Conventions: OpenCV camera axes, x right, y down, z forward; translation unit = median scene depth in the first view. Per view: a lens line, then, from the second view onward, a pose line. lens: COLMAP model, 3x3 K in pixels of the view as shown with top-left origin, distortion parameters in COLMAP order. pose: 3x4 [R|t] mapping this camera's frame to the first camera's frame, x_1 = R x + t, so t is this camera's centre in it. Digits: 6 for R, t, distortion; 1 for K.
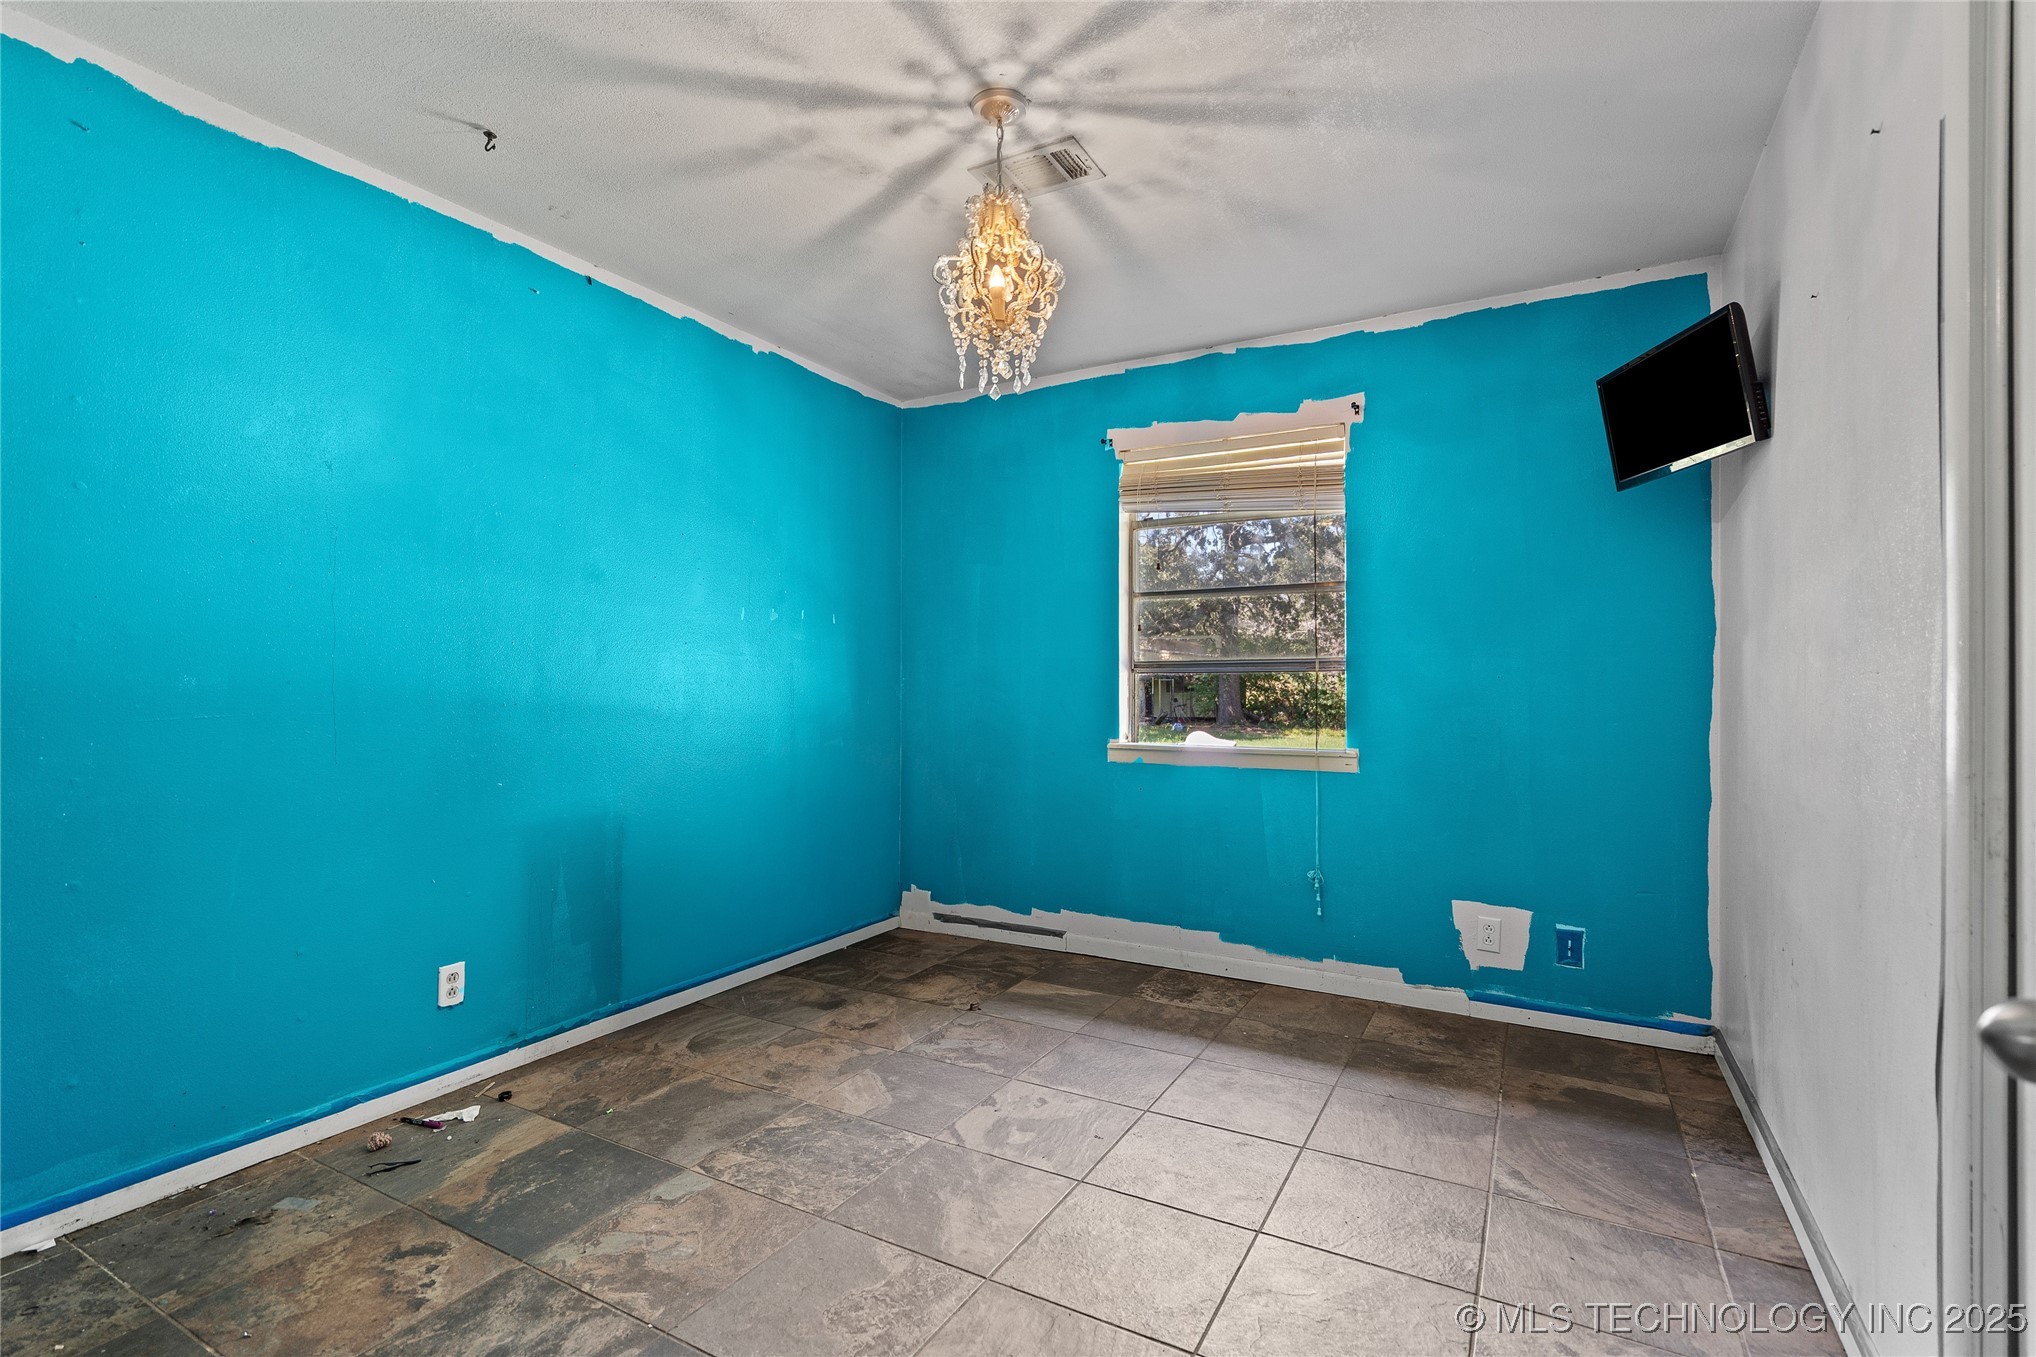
lens RADIAL K [[948.4, 0, 1017.3], [0, 948.4, 683.7], [0, 0, 1]] dist [-0.001743, 0.000867]
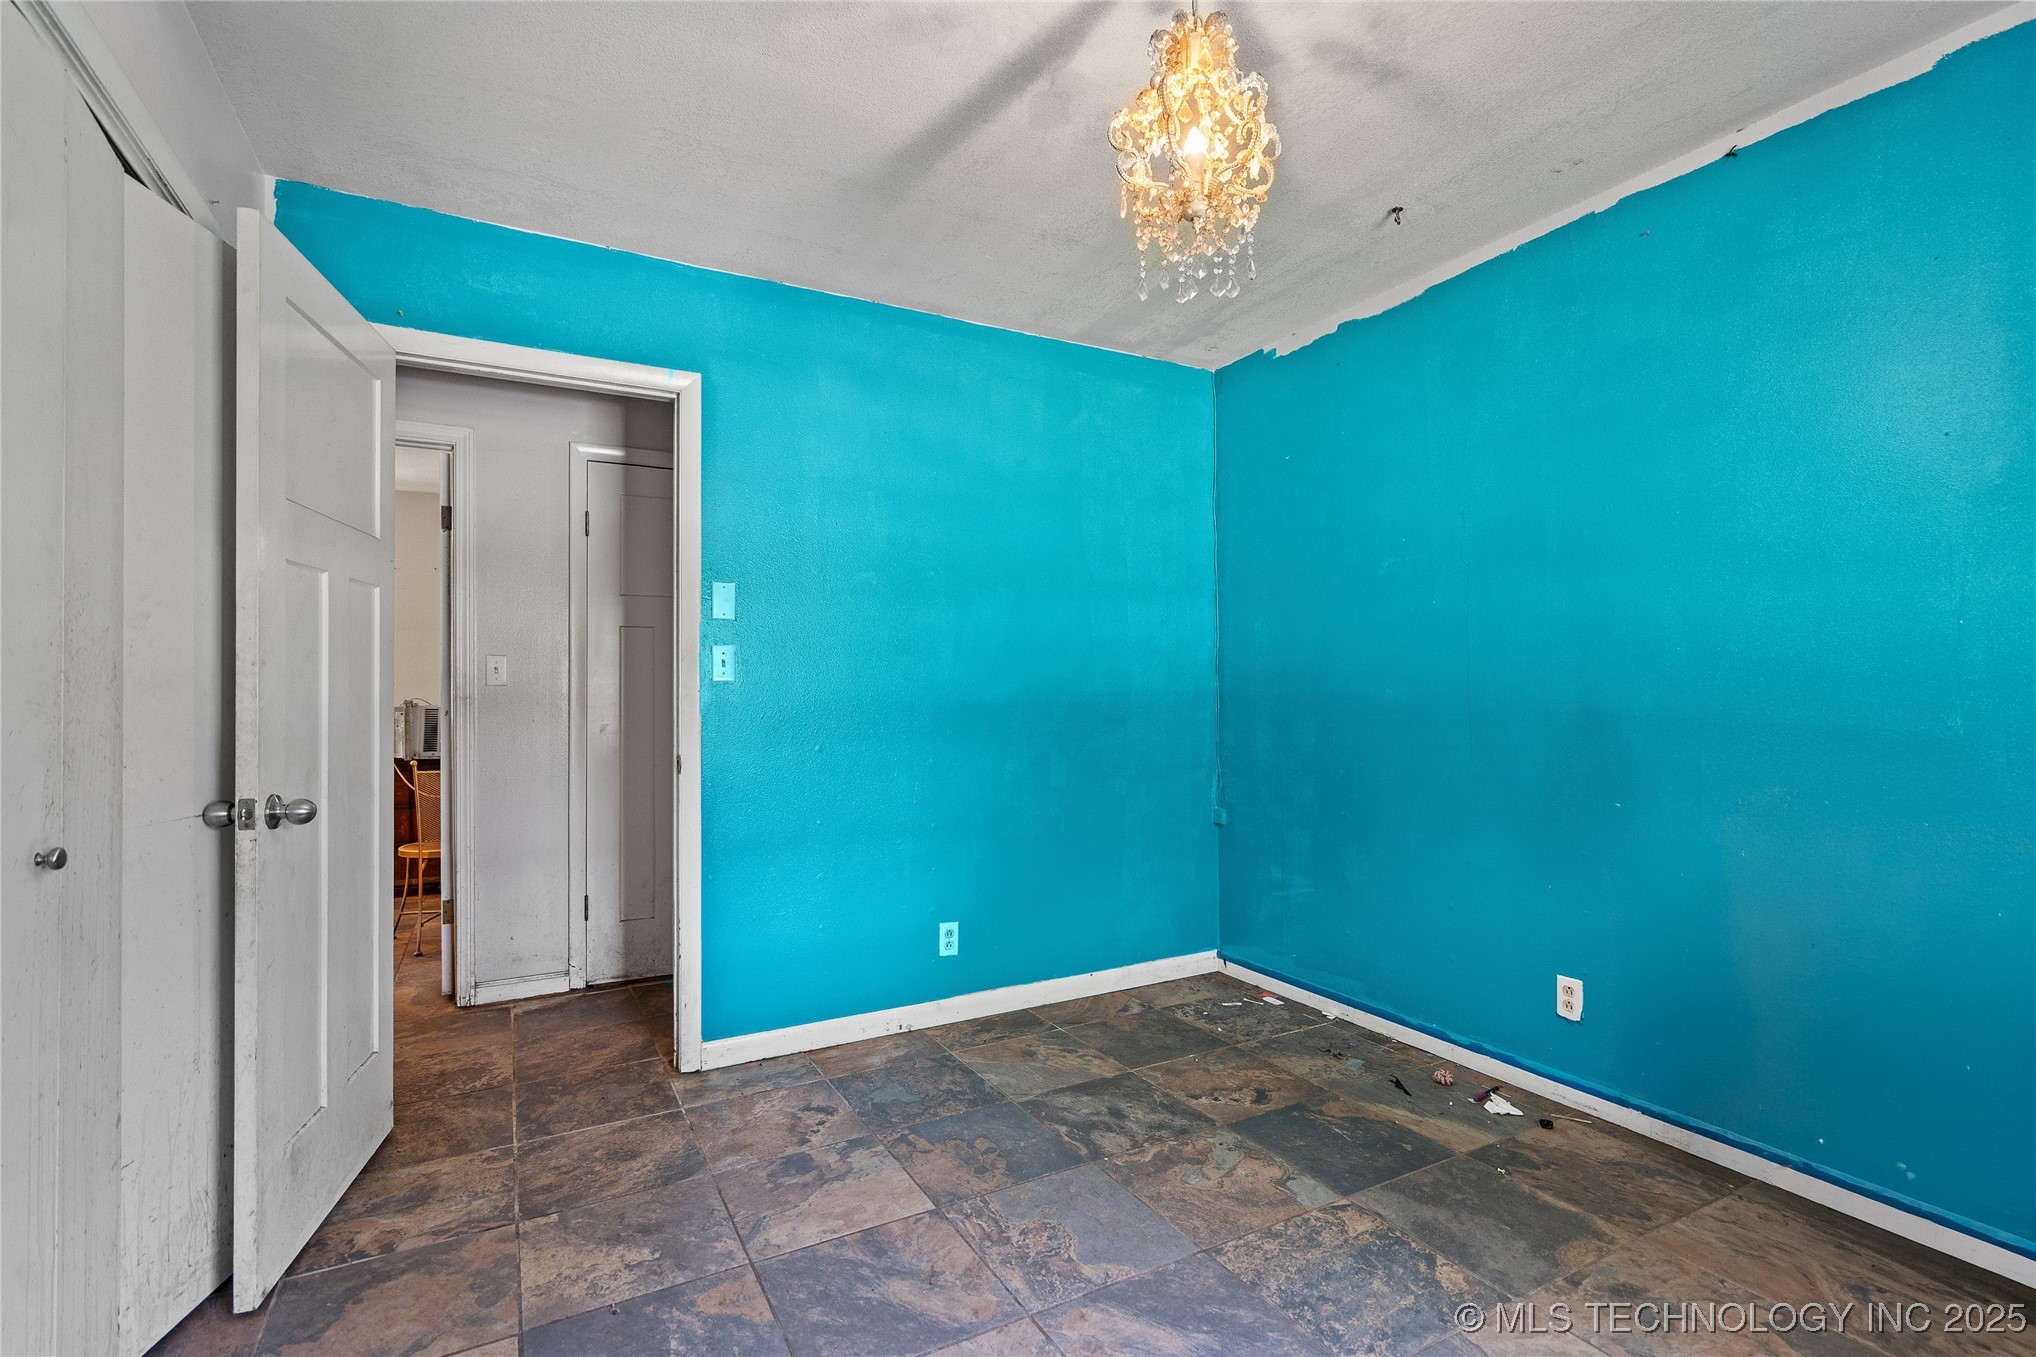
lens RADIAL K [[948.4, 0, 1015.9], [0, 948.4, 681.3], [0, 0, 1]] dist [-0.001743, 0.000867]
pose [[-0.535380, -0.008029, -0.844573, 0.637329], [0.006858, 0.999881, -0.013853, -0.003912], [0.844583, -0.013209, -0.535261, 1.210180]]
